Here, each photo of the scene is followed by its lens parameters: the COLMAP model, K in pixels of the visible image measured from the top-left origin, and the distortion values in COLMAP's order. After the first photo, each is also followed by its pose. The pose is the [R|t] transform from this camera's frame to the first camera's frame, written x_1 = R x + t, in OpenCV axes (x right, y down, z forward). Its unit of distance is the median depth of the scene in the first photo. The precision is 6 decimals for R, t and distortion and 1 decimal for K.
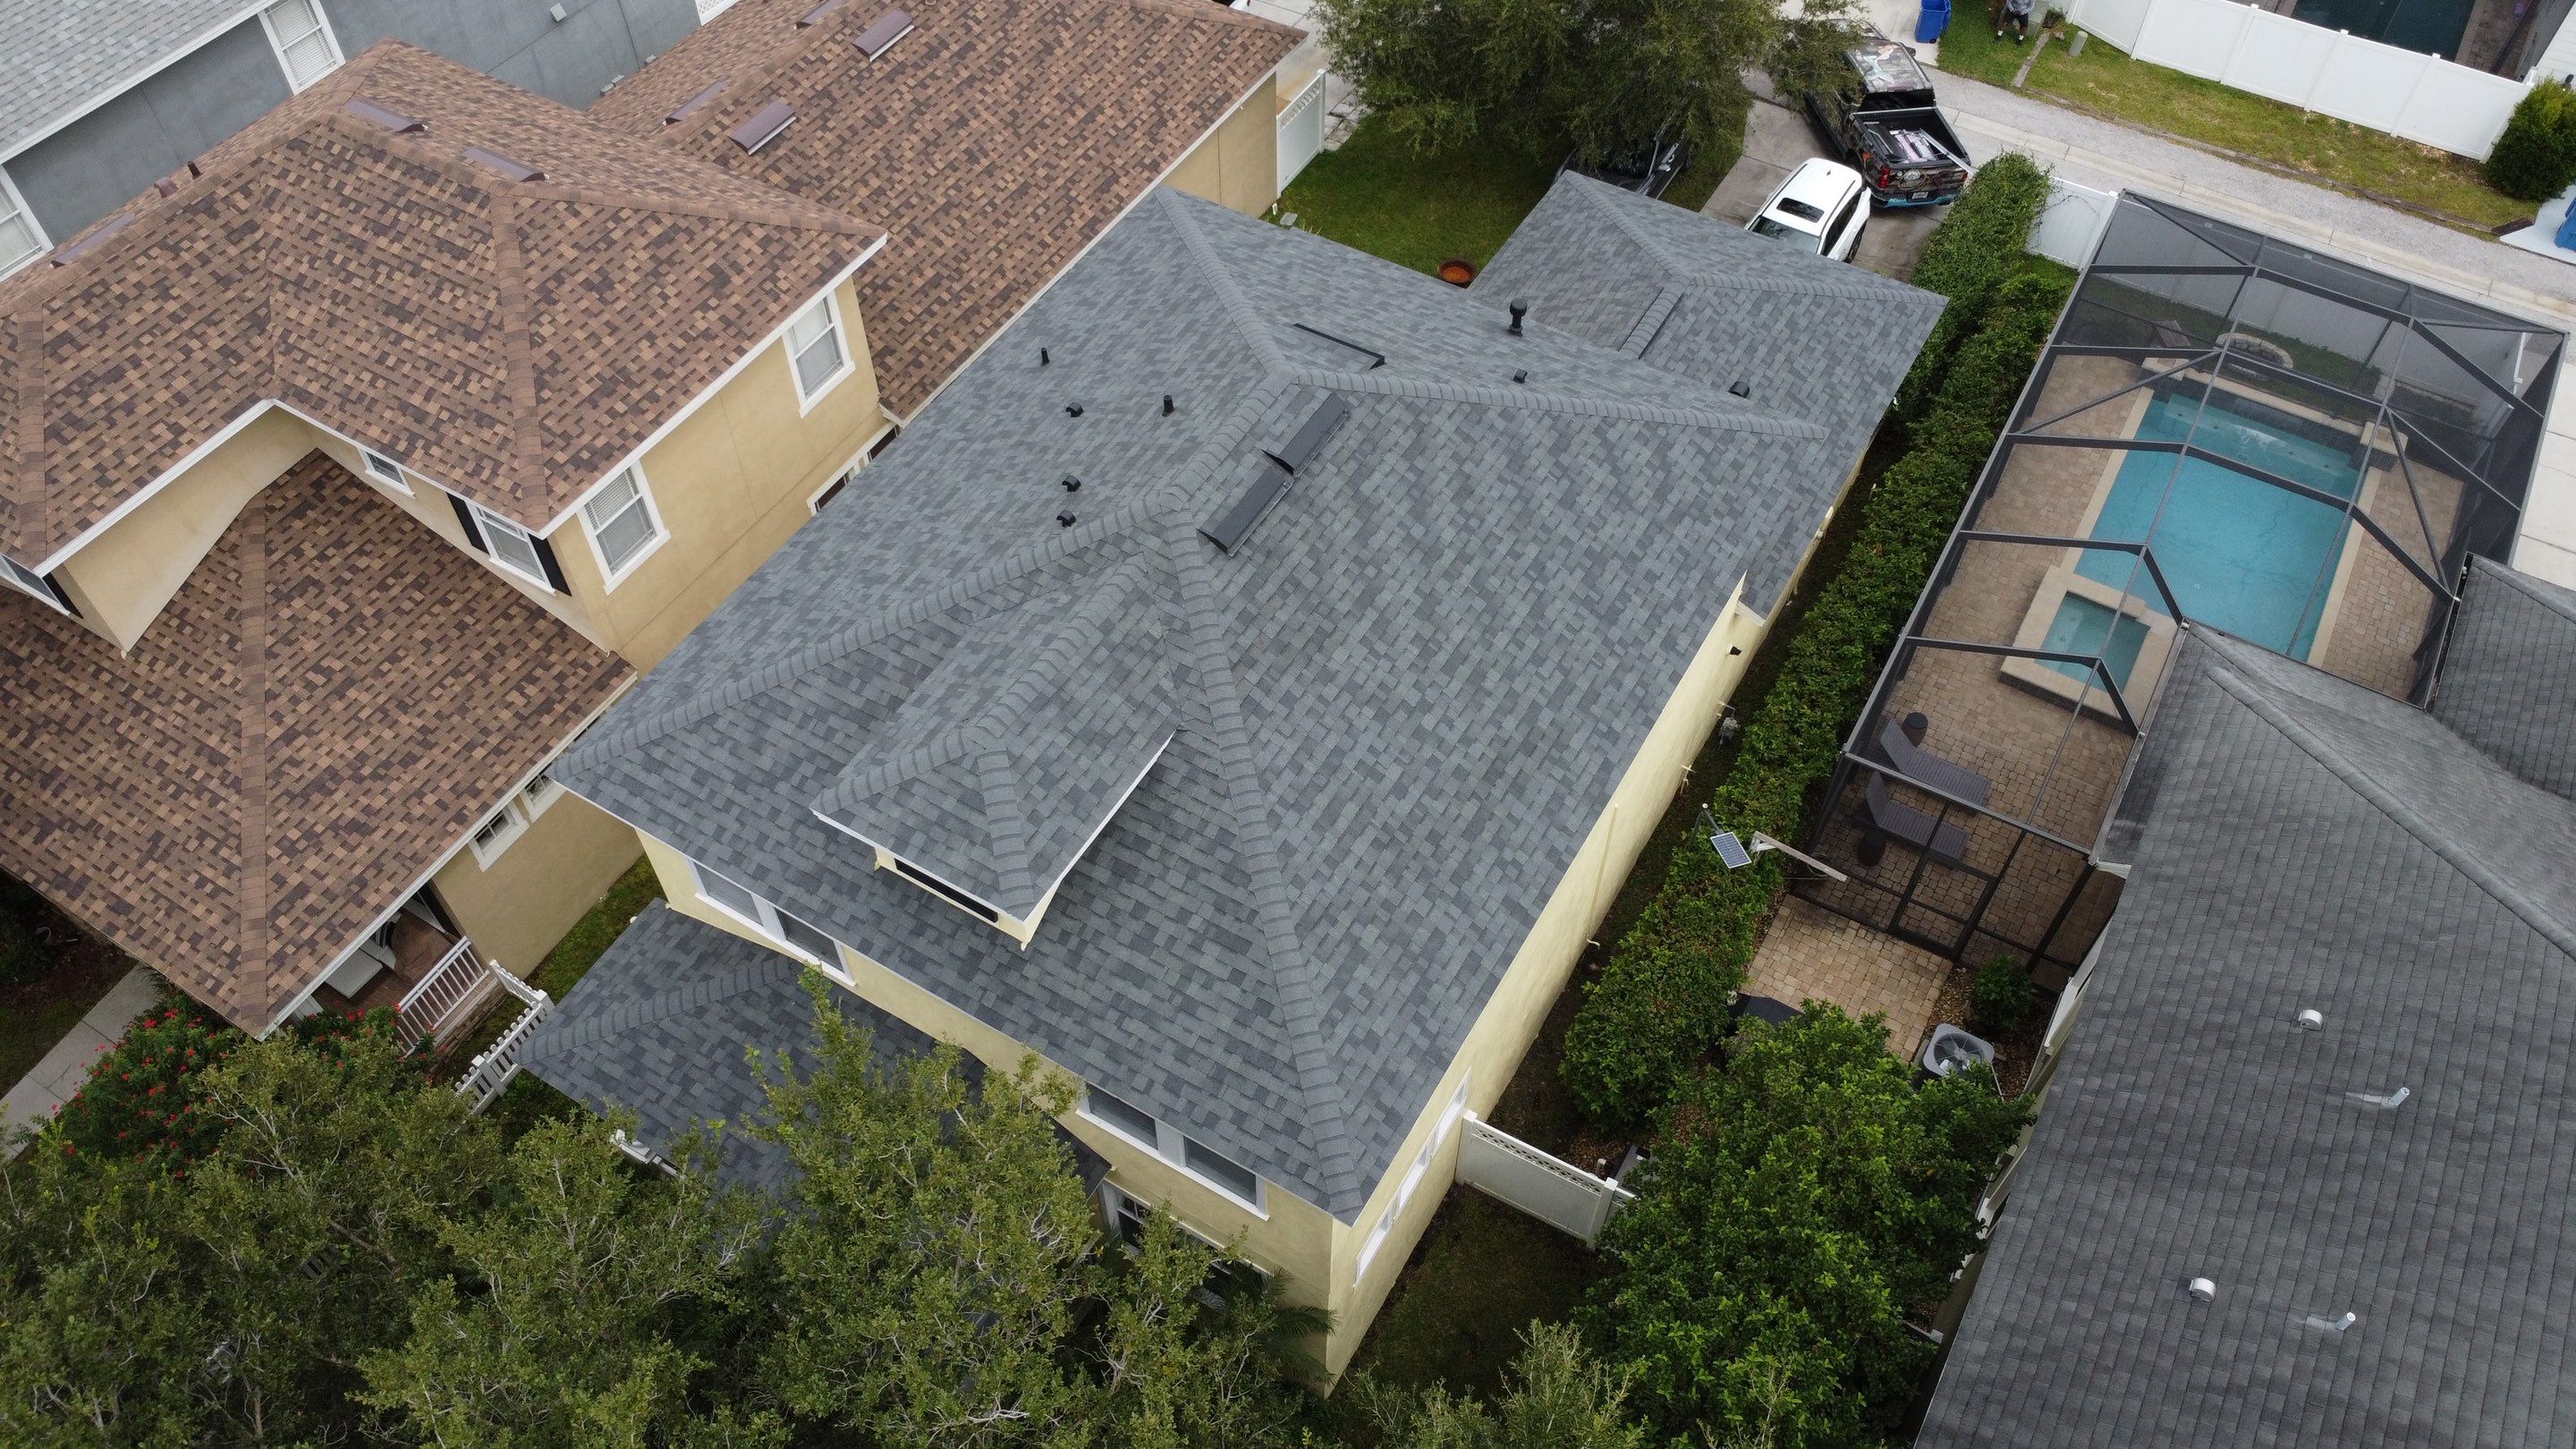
lens RADIAL K [[1867.7, 0, 1280.8], [0, 1867.7, 720.1], [0, 0, 1]] dist [-0.015883, -0.036090]
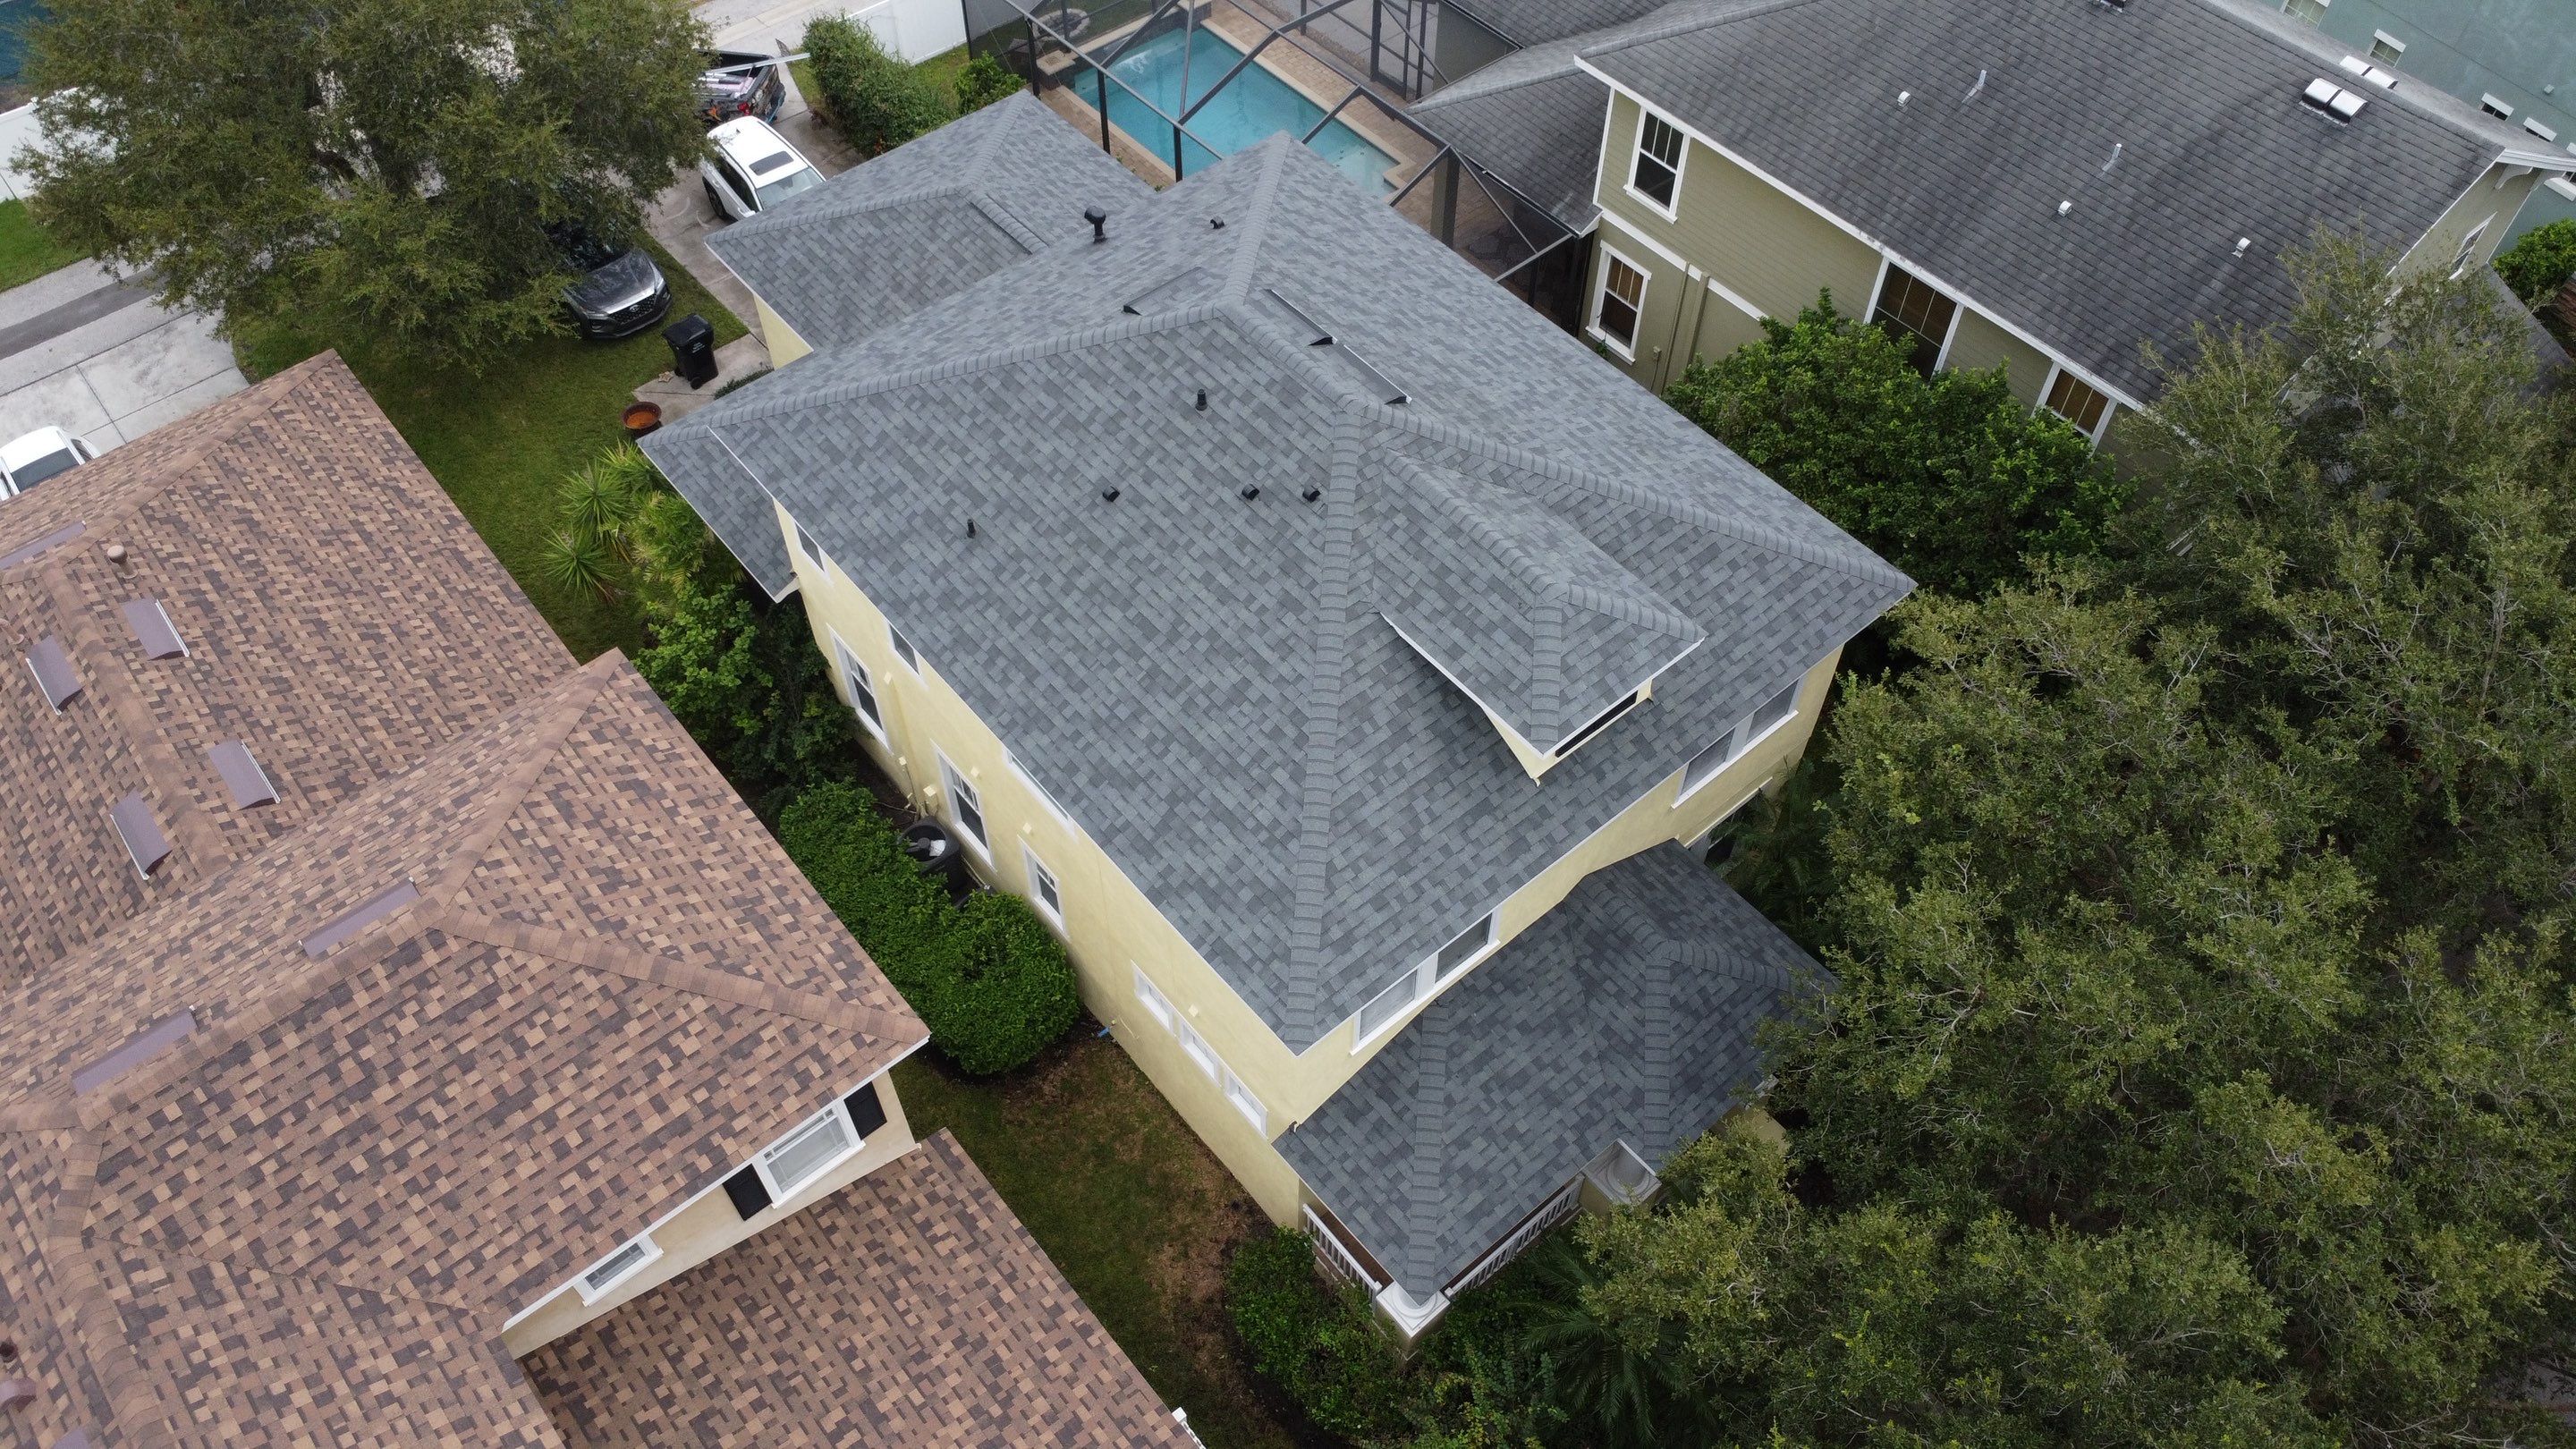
lens RADIAL K [[1867.7, 0, 1280.8], [0, 1867.7, 720.1], [0, 0, 1]] dist [-0.015883, -0.036090]
pose [[0.331144, -0.746555, 0.577061, -0.682898], [0.739148, 0.585378, 0.333156, -0.327932], [-0.586518, 0.316211, 0.745659, 0.203009]]
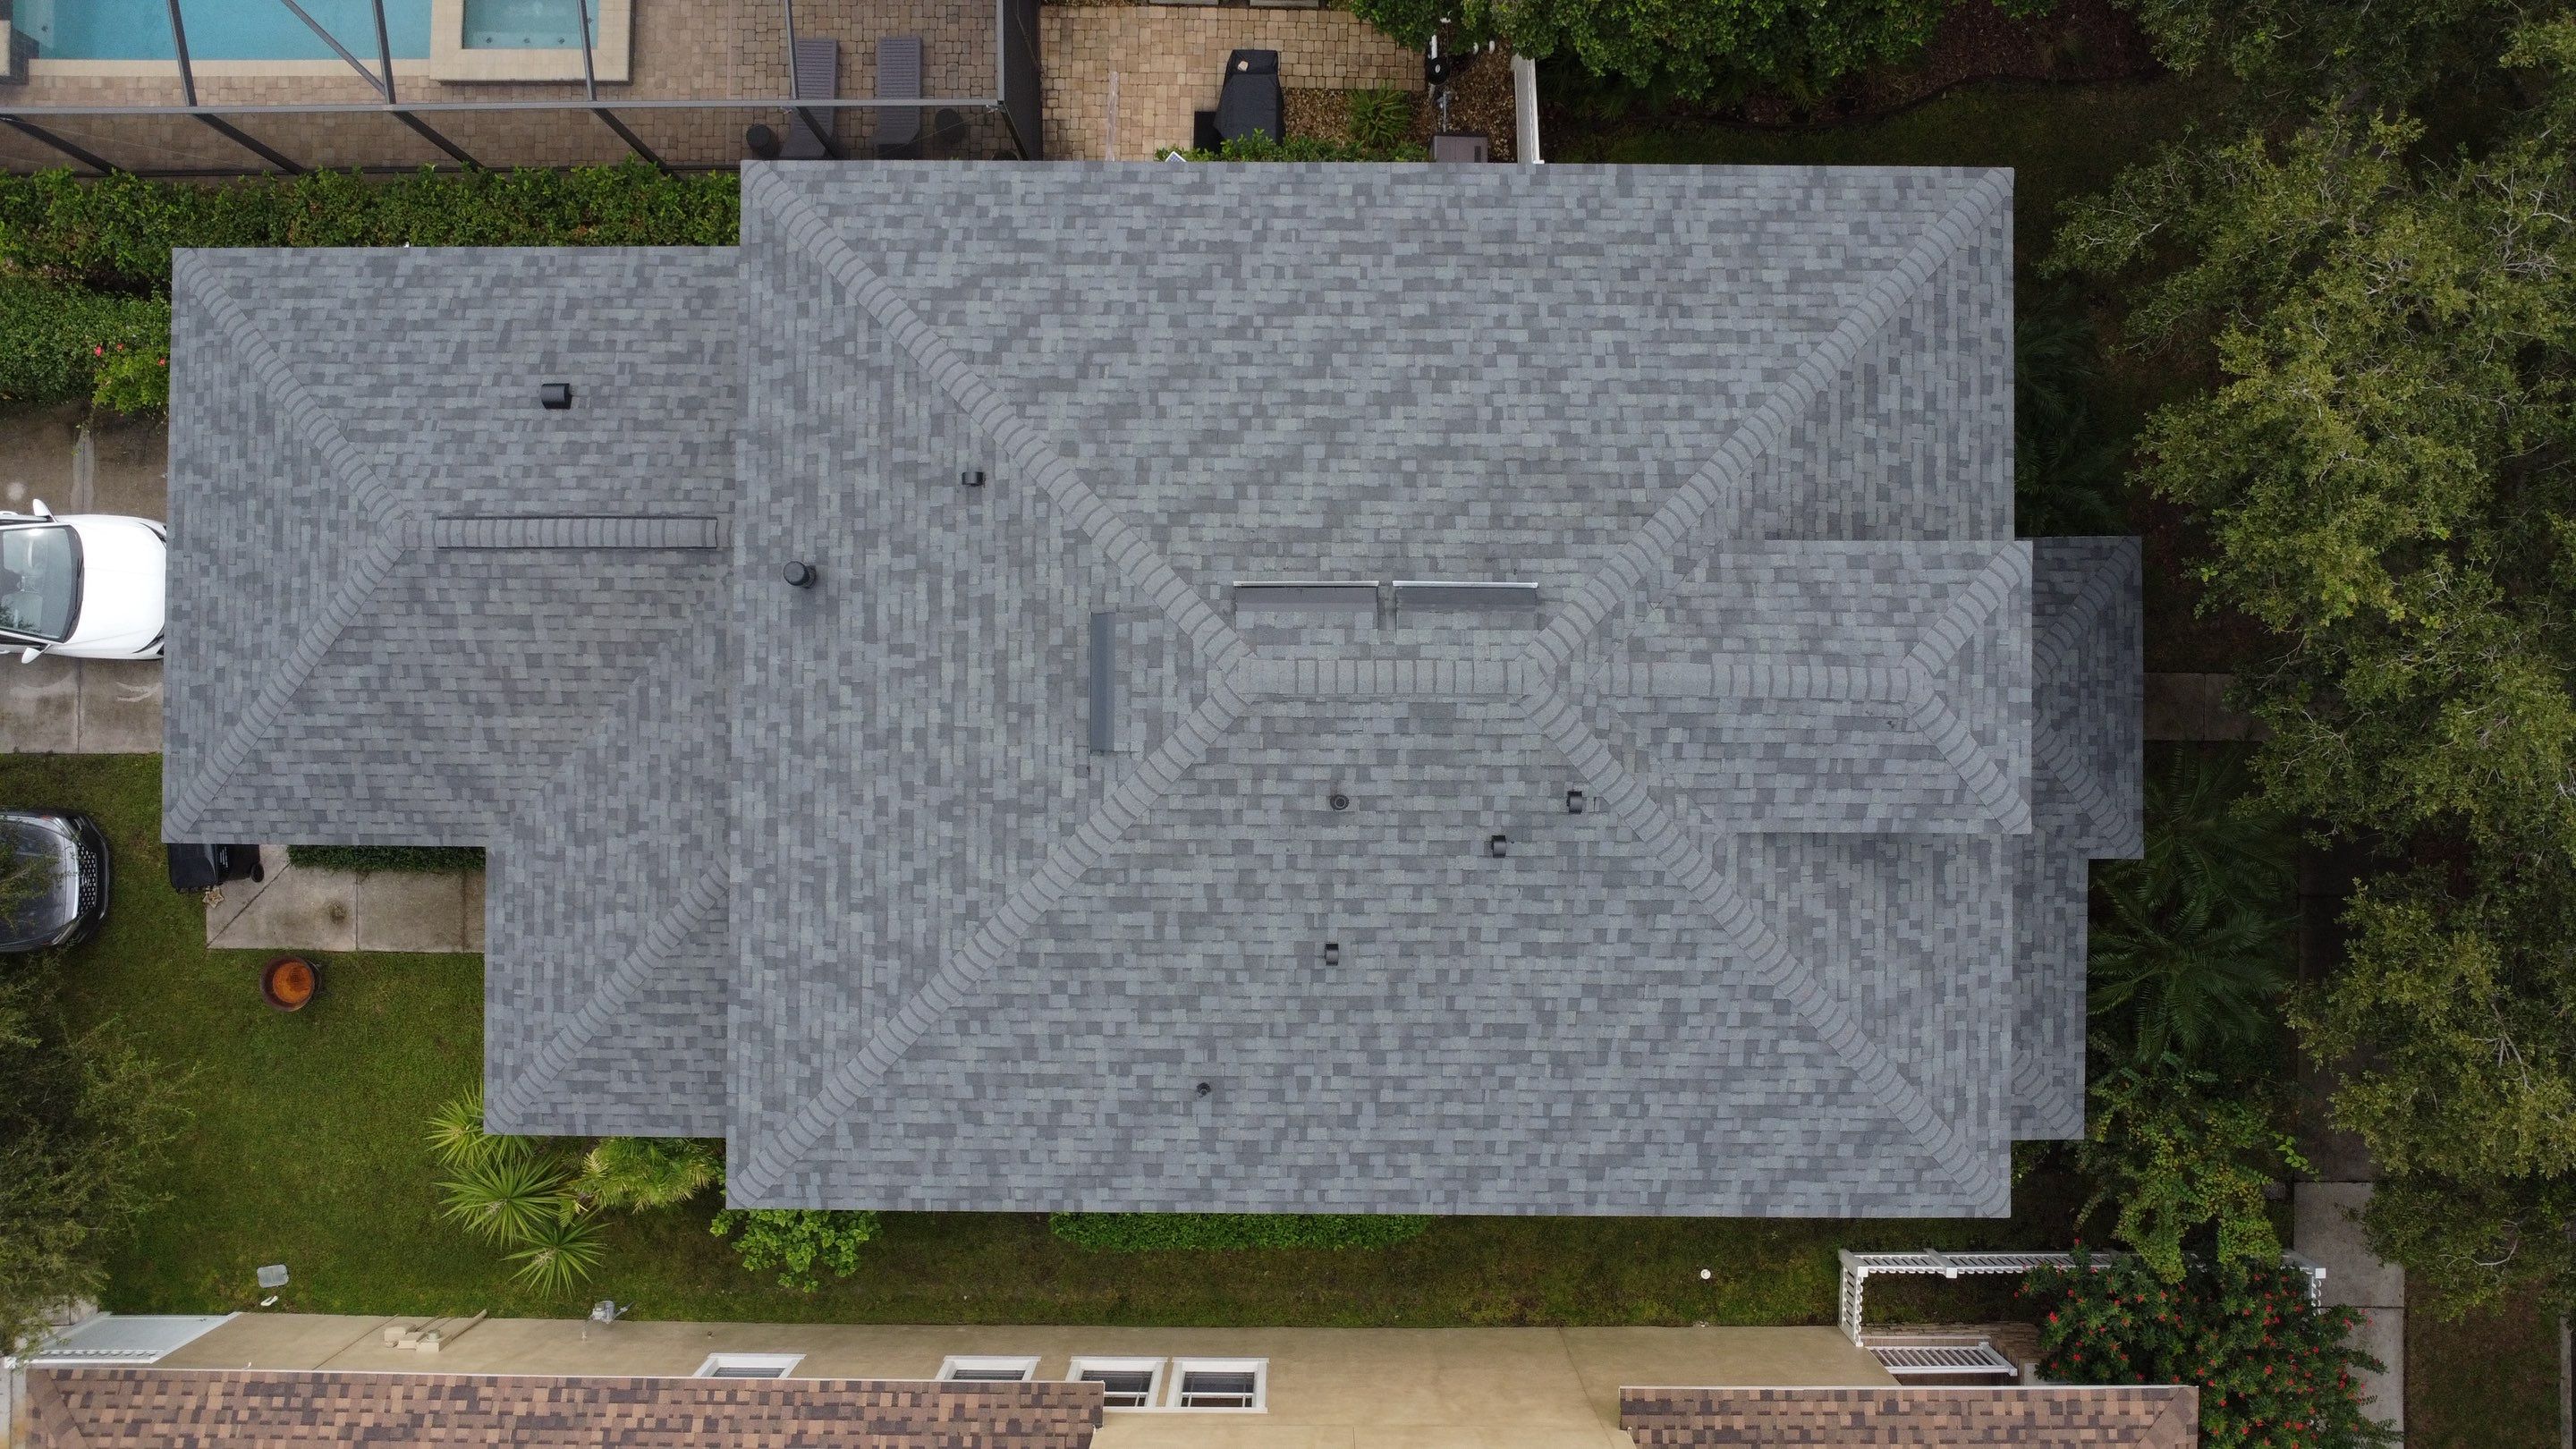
lens RADIAL K [[1867.7, 0, 1280.8], [0, 1867.7, 720.1], [0, 0, 1]] dist [-0.015883, -0.036090]
pose [[-0.505664, -0.862562, 0.017063, -0.027809], [0.680534, -0.386641, 0.622400, -0.552811], [-0.530261, 0.326338, 0.782513, 0.348637]]
